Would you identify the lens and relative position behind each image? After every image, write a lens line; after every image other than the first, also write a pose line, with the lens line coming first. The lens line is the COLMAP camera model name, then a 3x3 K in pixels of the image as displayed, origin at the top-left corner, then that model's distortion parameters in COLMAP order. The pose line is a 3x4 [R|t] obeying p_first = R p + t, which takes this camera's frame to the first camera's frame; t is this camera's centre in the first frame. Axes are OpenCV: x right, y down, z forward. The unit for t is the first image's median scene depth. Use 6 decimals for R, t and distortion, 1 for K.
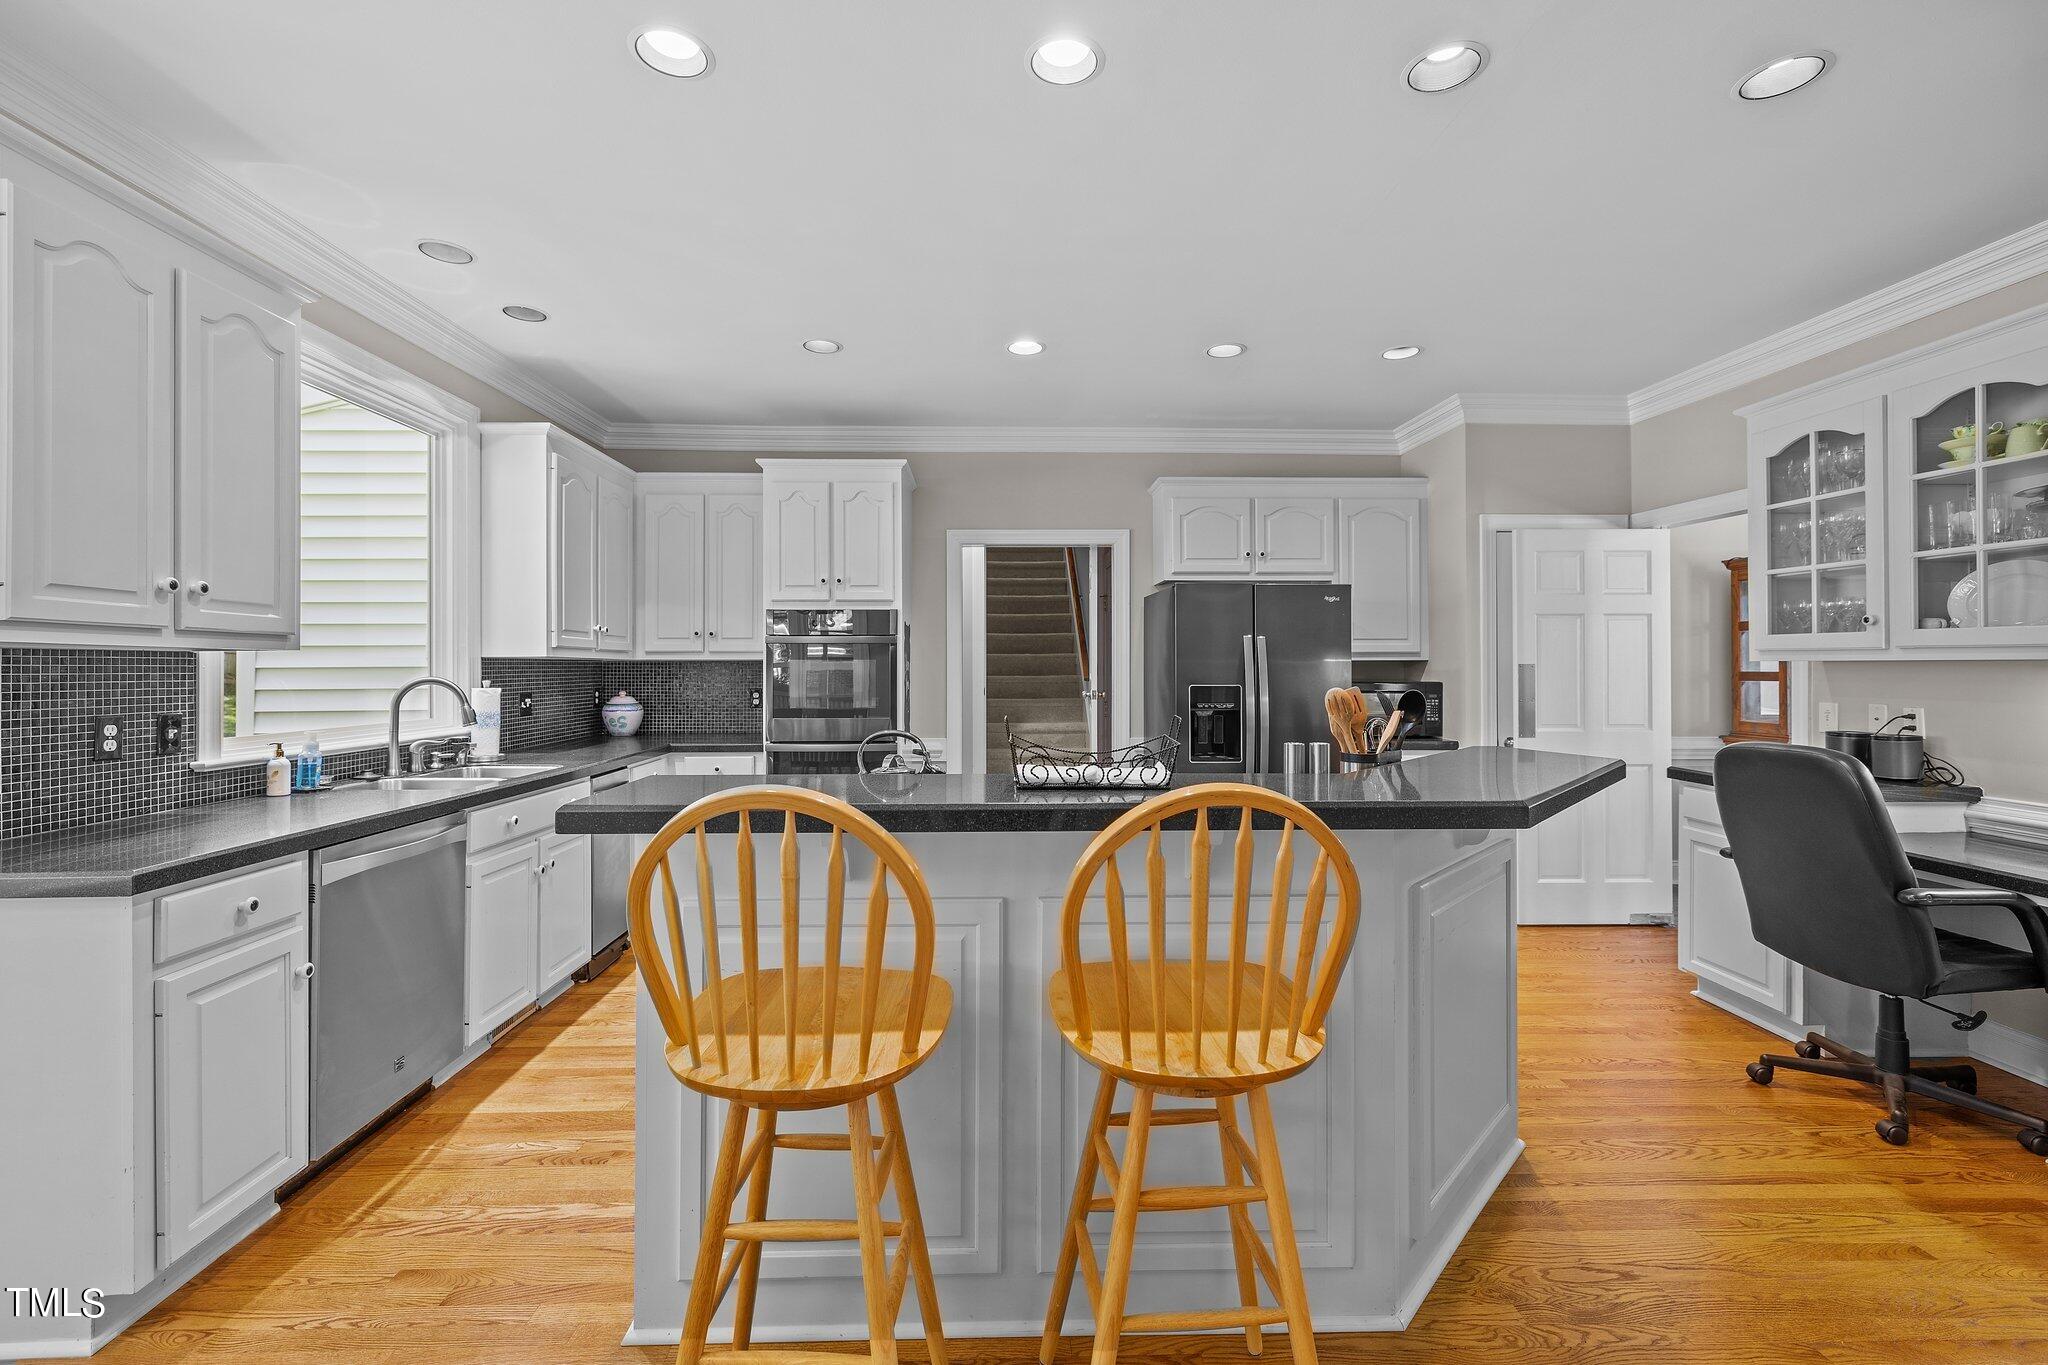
lens RADIAL K [[867.3, 0, 1010.7], [0, 867.3, 658.6], [0, 0, 1]] dist [-0.000986, 0.000251]
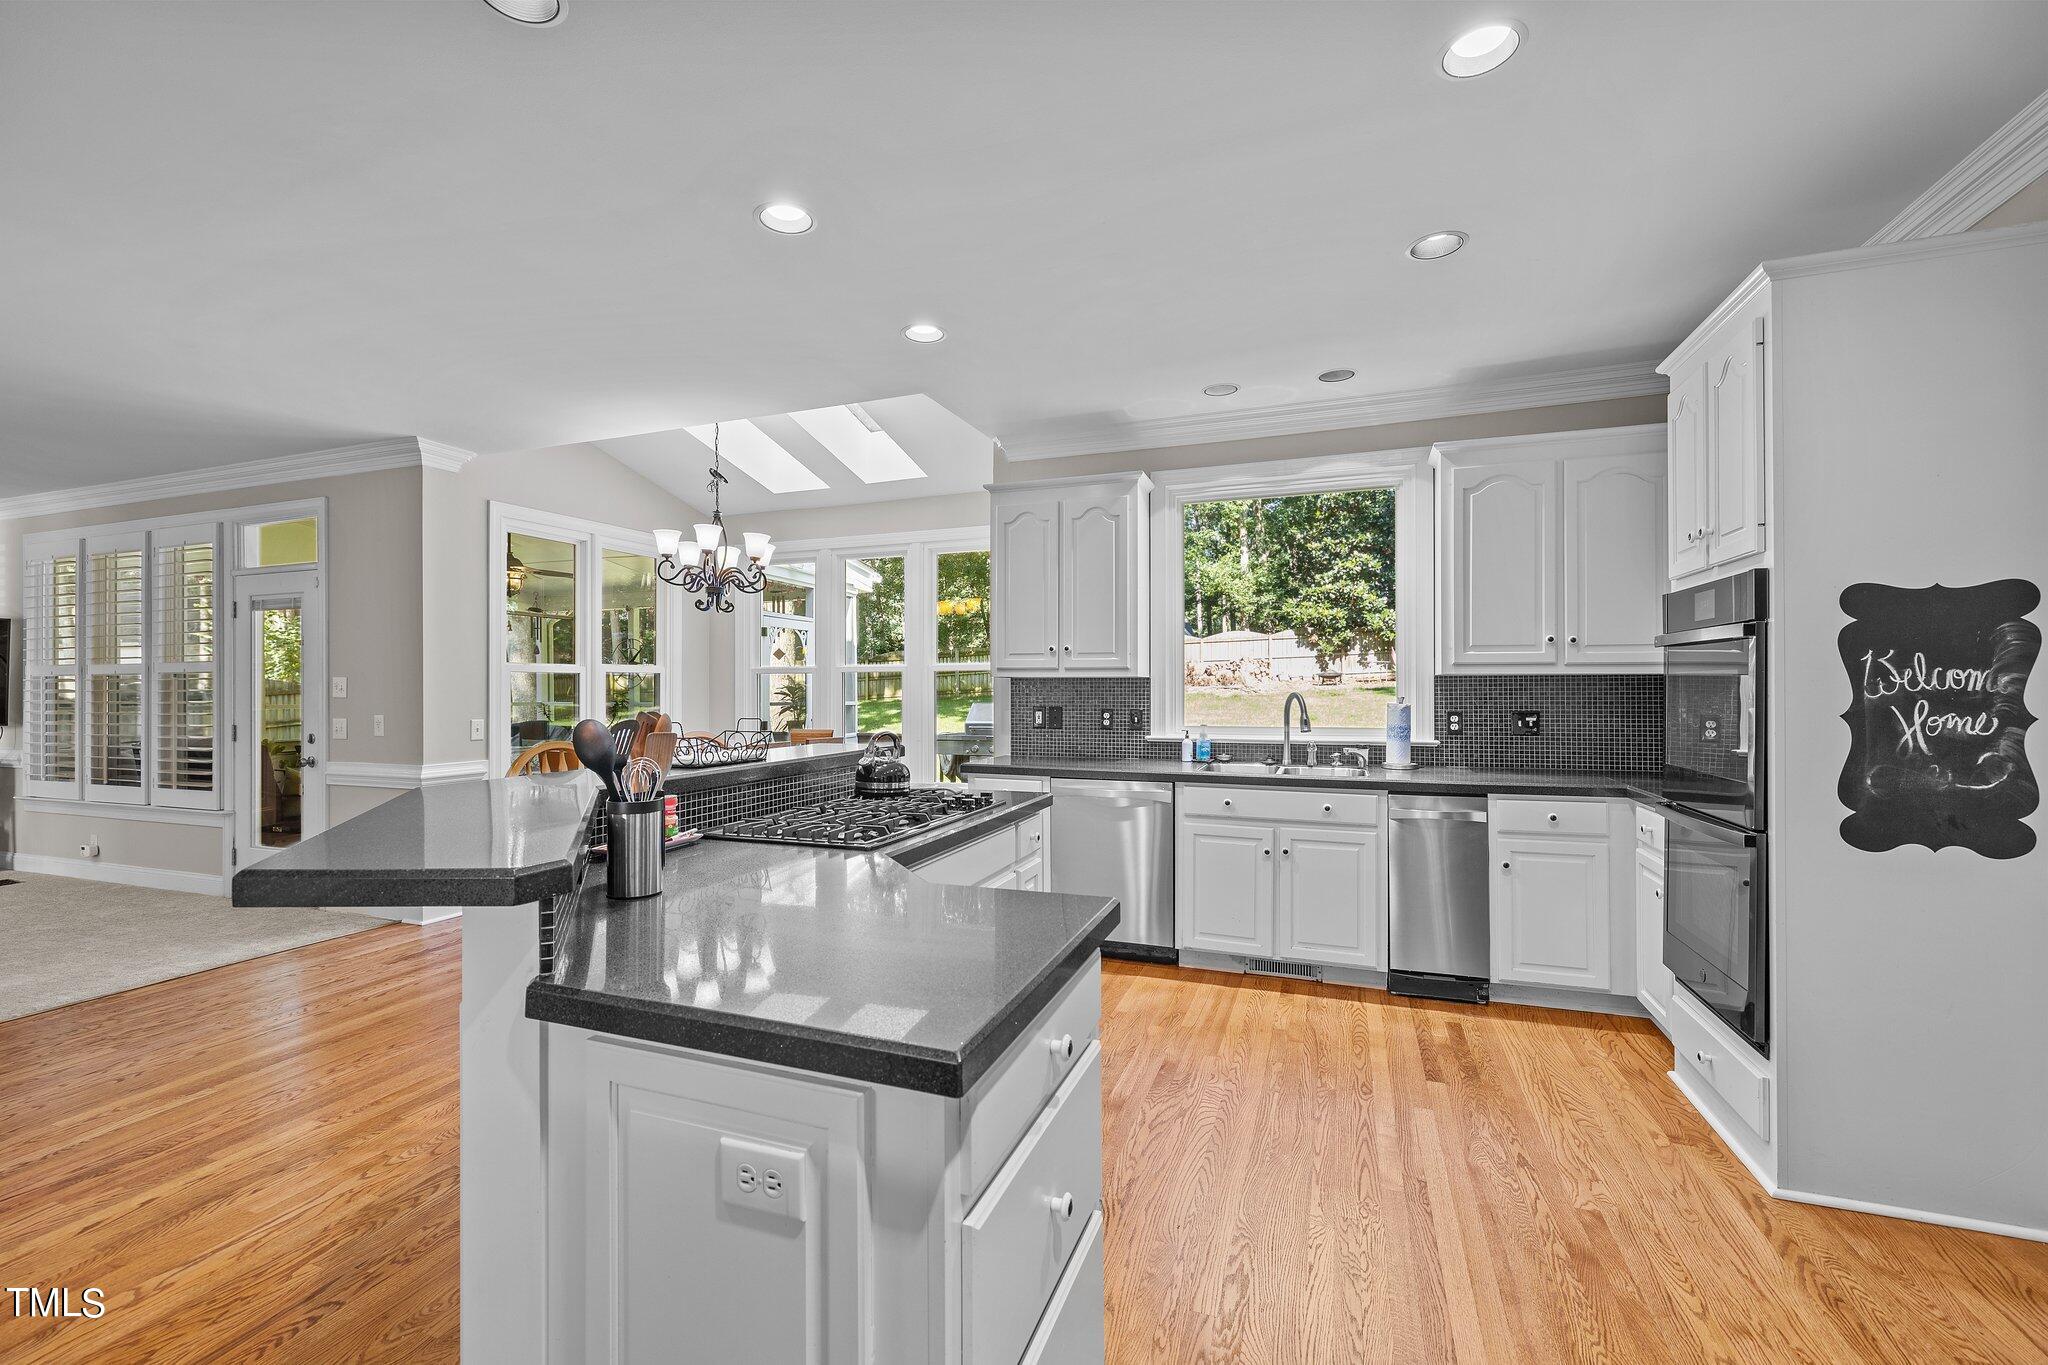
lens RADIAL K [[867.3, 0, 1013.8], [0, 867.3, 689.1], [0, 0, 1]] dist [-0.000986, 0.000251]
pose [[-0.384513, 0.009635, -0.923069, 1.012231], [0.014162, 0.999889, 0.004538, 0.004526], [0.923011, -0.011328, -0.384606, 1.600944]]
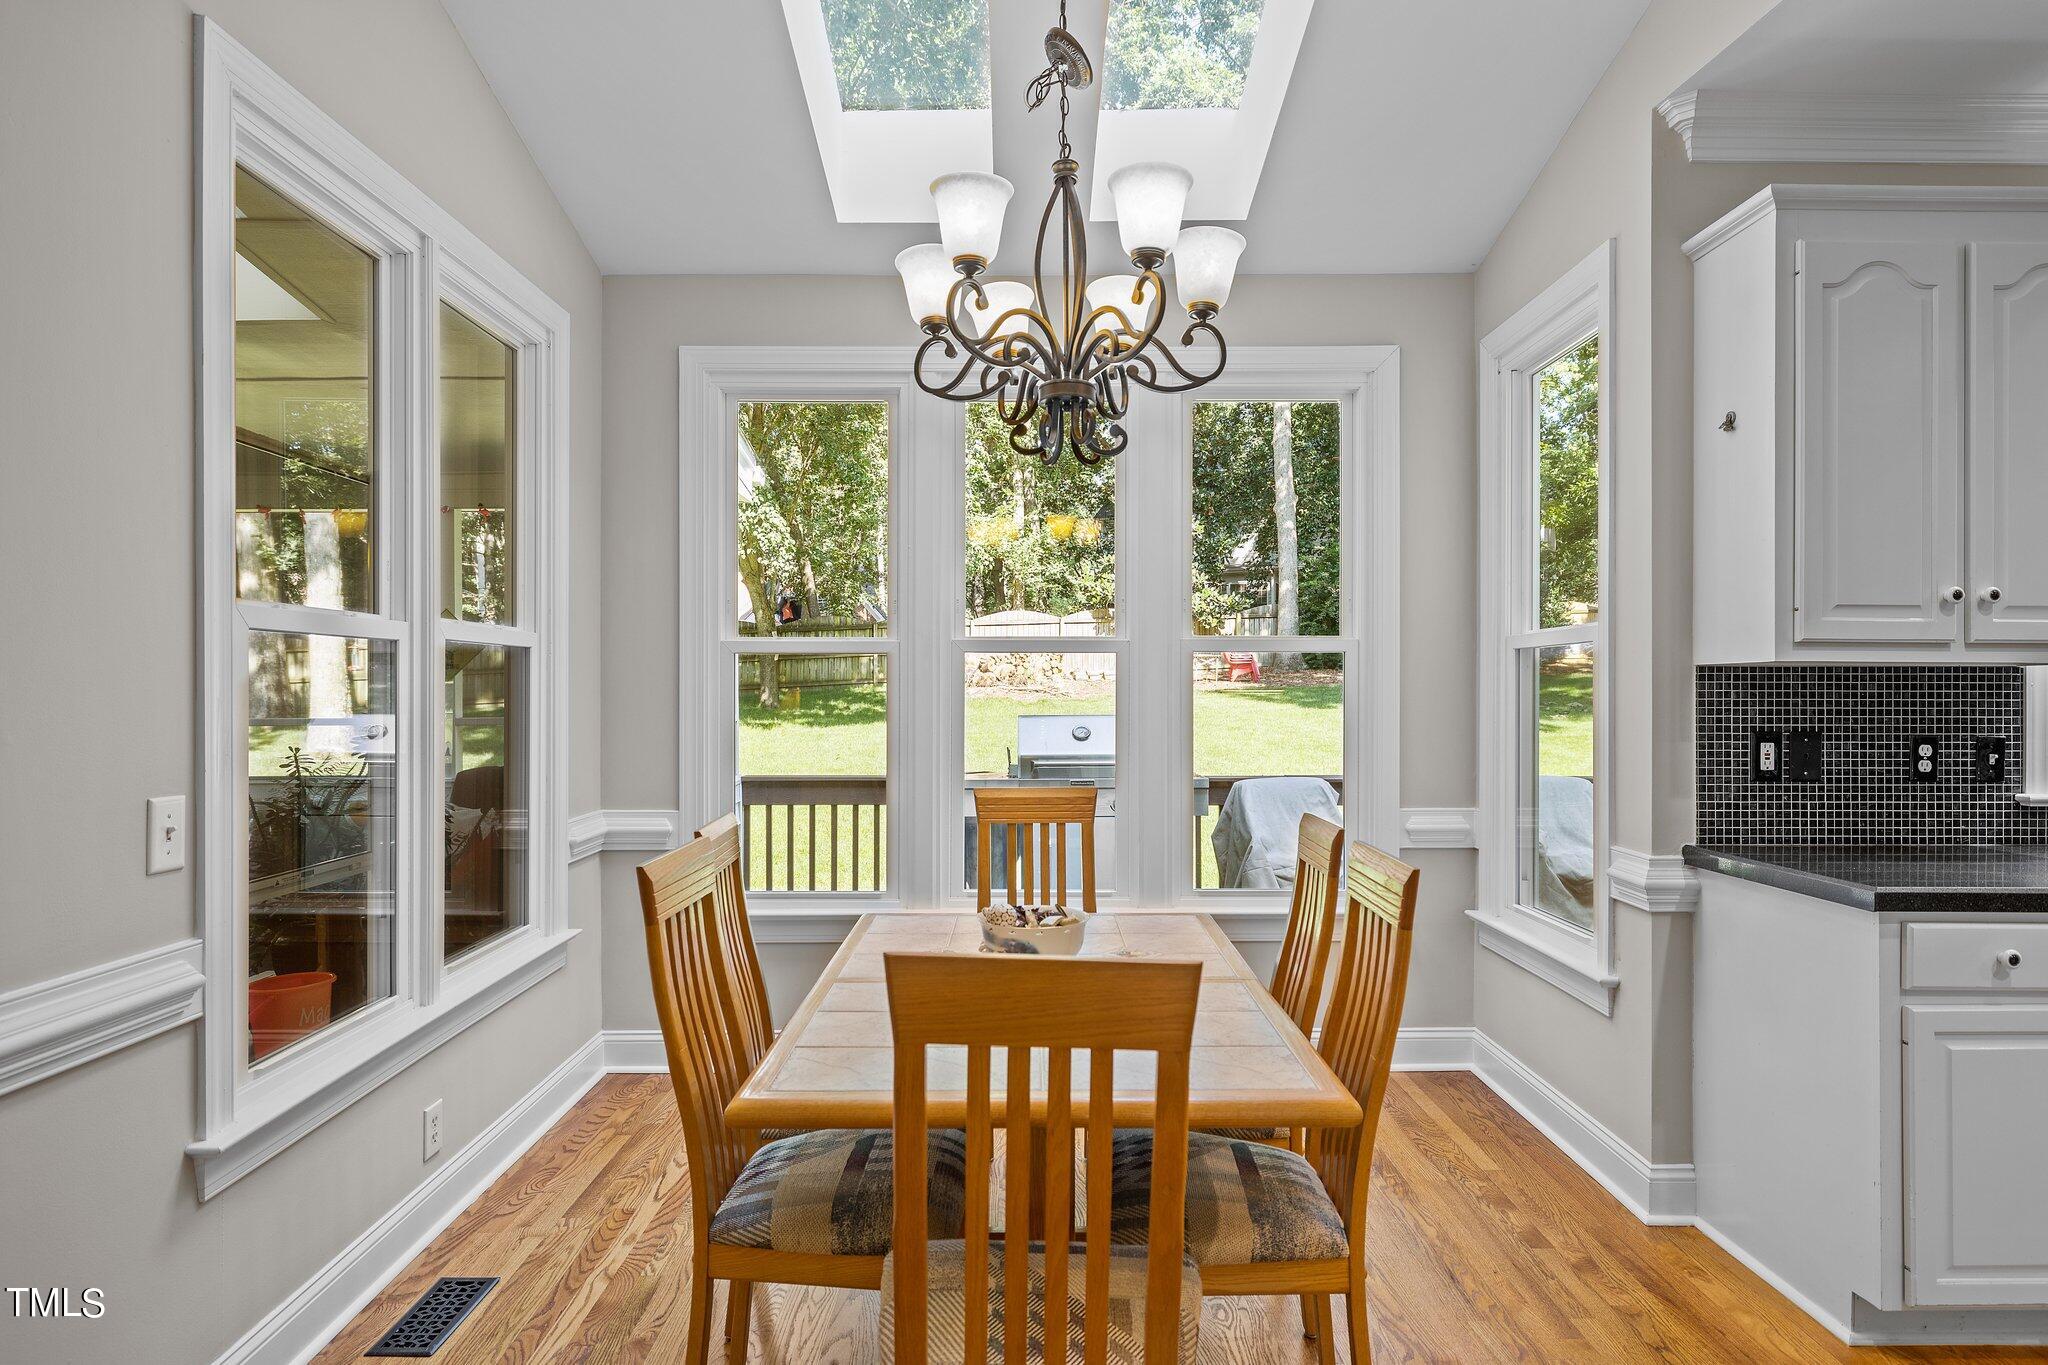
lens RADIAL K [[1157.4, 0, 1031.6], [0, 1157.4, 688.6], [0, 0, 1]] dist [-0.000572, 0.000058]
pose [[-0.018707, 0.004564, -0.999815, 0.254512], [0.009072, 0.999949, 0.004394, 0.000067], [0.999784, -0.008988, -0.018748, 0.037913]]
